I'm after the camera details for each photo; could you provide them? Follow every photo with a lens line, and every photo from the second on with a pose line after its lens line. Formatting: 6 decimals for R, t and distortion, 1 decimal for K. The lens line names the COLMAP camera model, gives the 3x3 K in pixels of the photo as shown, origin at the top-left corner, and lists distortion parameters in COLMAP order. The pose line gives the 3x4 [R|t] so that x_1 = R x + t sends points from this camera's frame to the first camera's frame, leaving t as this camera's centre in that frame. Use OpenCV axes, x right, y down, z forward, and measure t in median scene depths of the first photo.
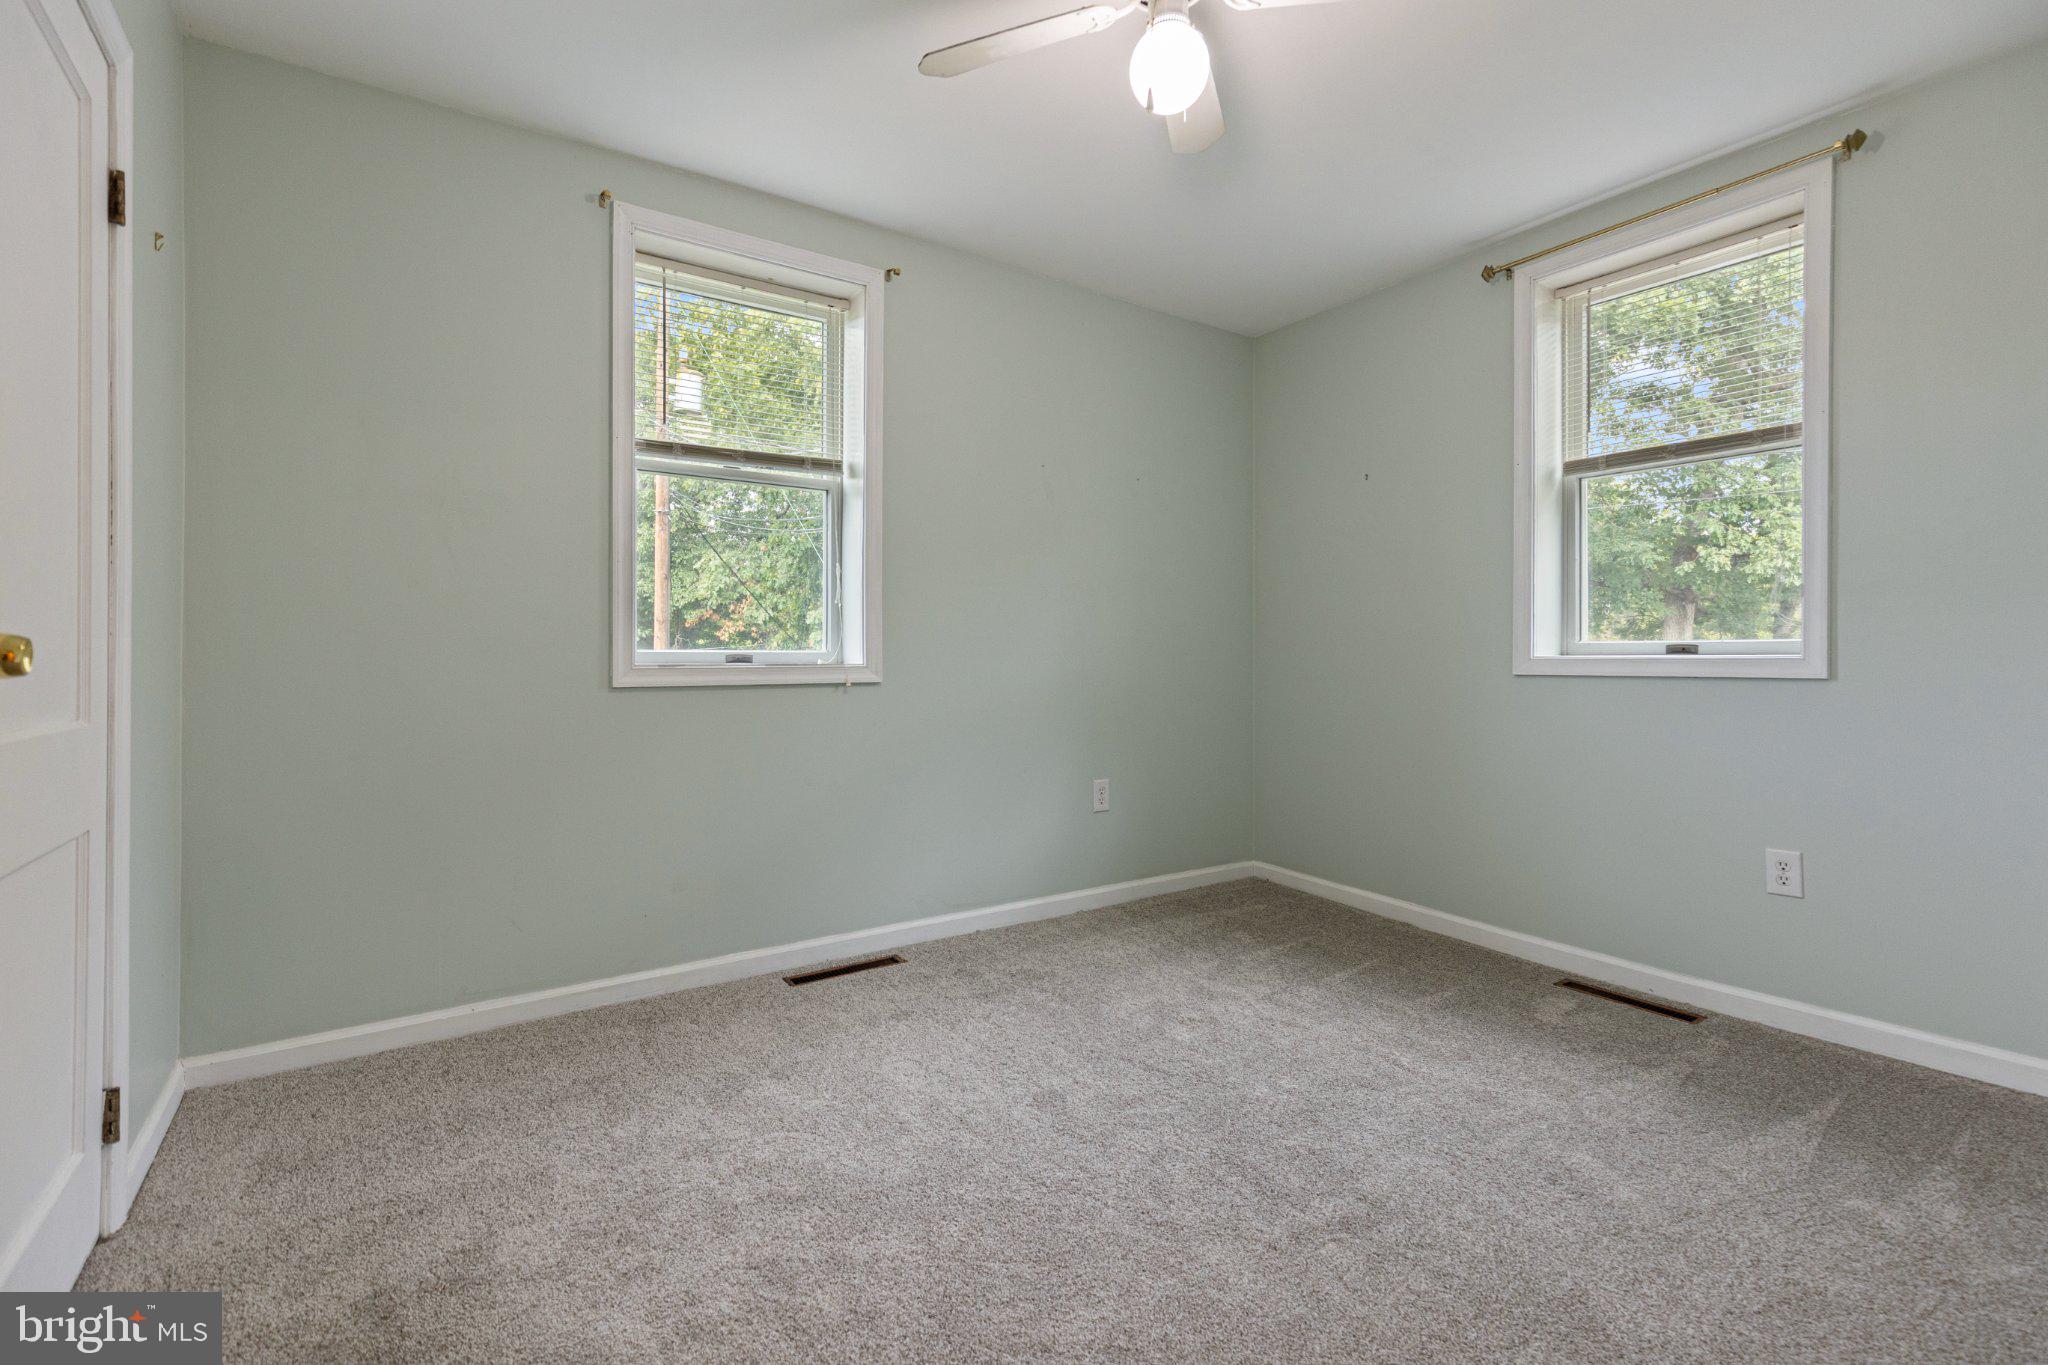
lens RADIAL K [[944.3, 0, 1024.1], [0, 944.3, 654.0], [0, 0, 1]] dist [0.002938, -0.000043]
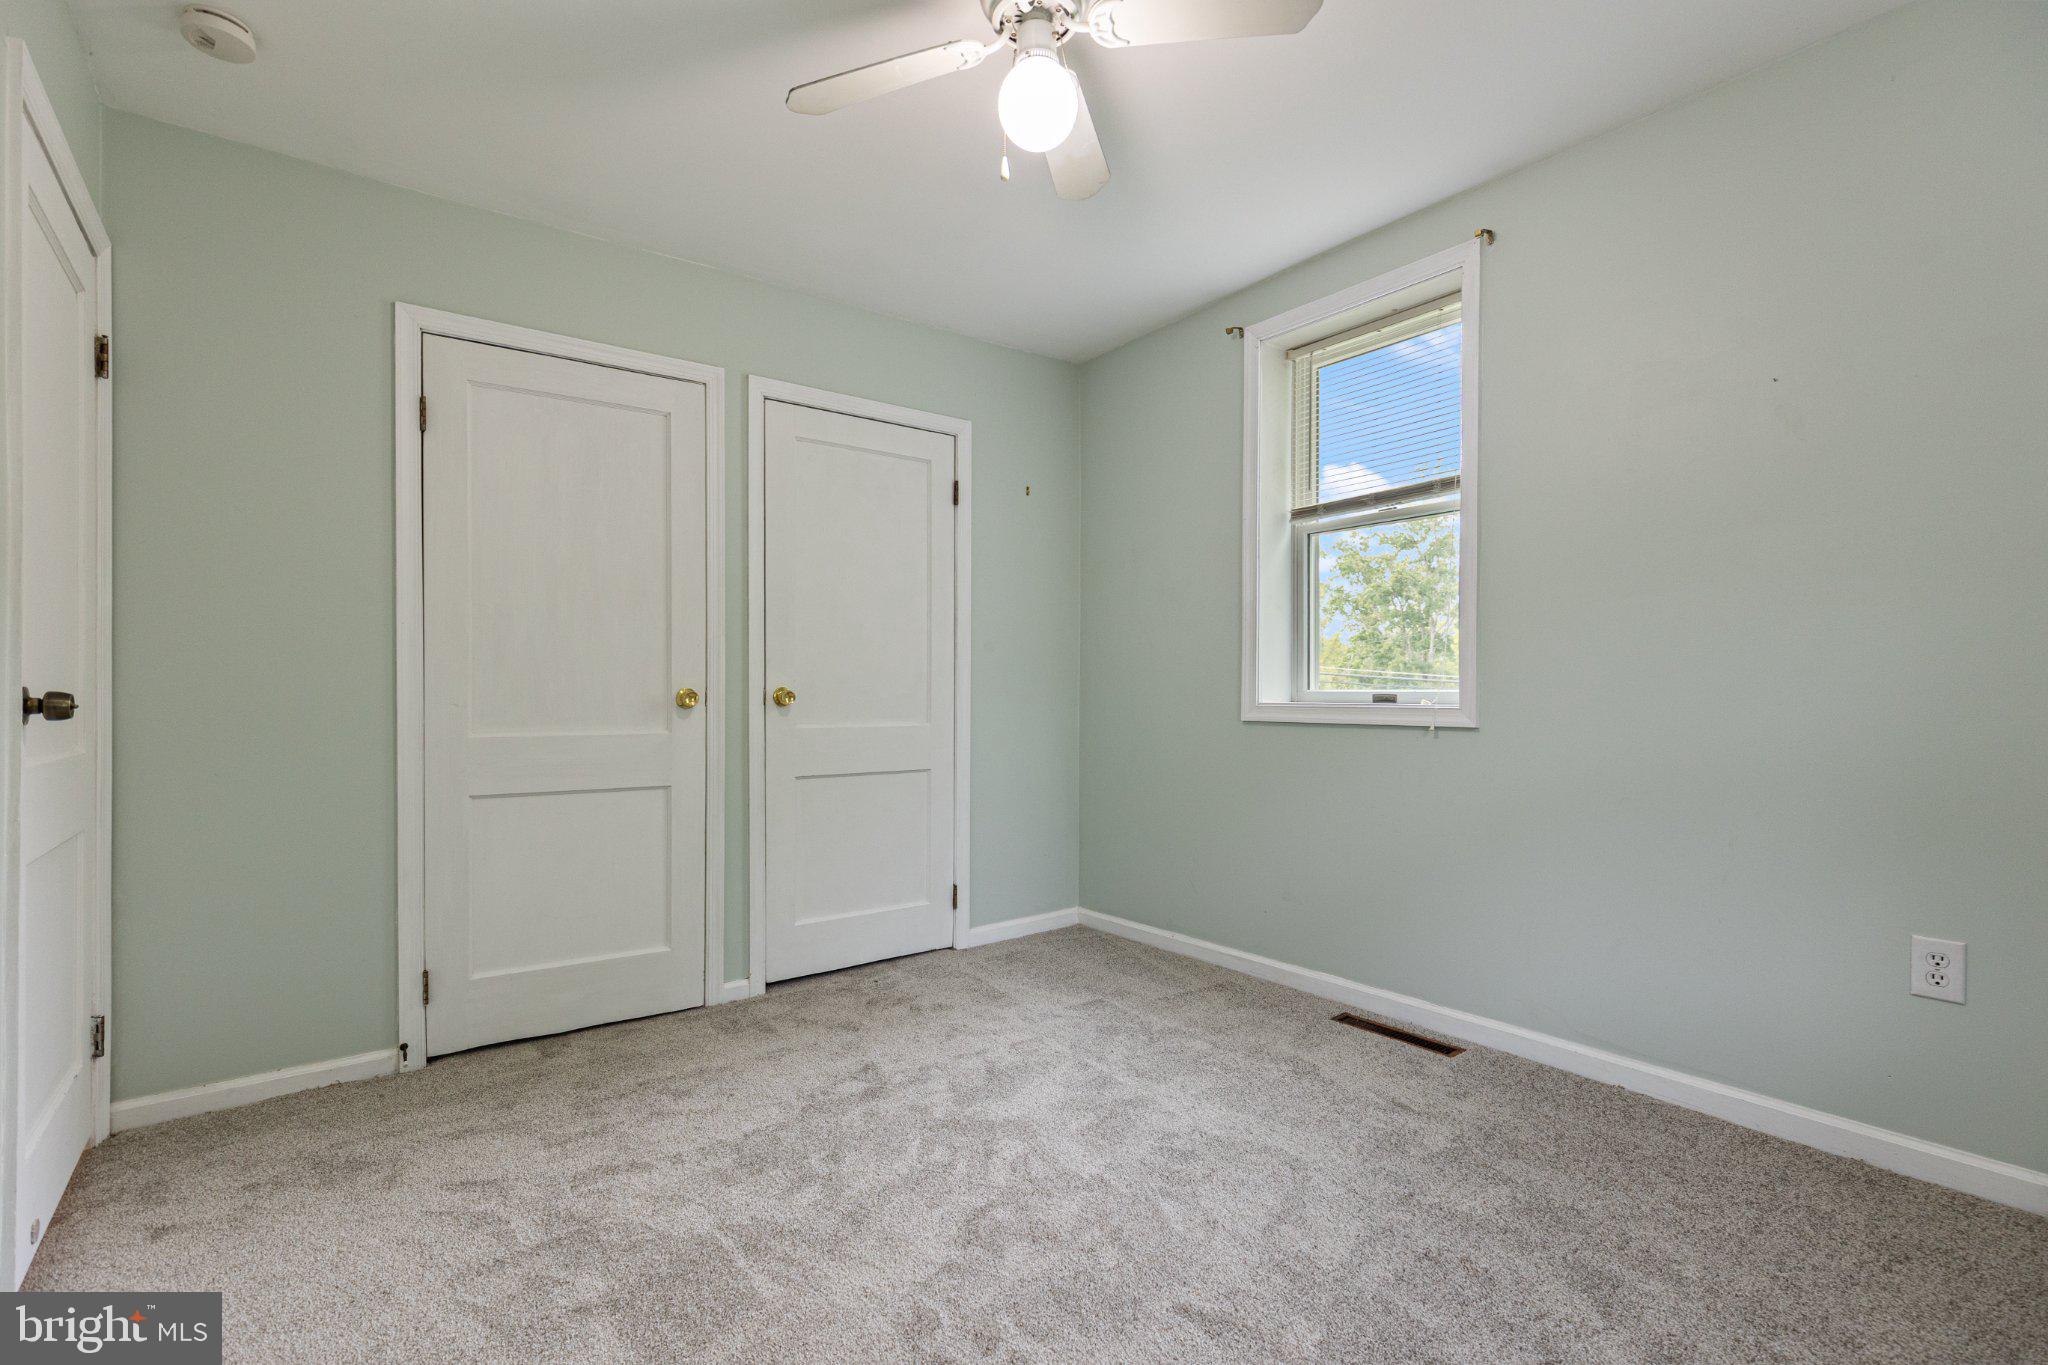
lens RADIAL K [[918.9, 0, 988.2], [0, 918.9, 707.7], [0, 0, 1]] dist [0.000600, -0.000264]
pose [[0.025643, 0.016437, -0.999536, 0.713865], [-0.000887, 0.999865, 0.016419, -0.000813], [0.999671, 0.000465, 0.025654, 0.587403]]
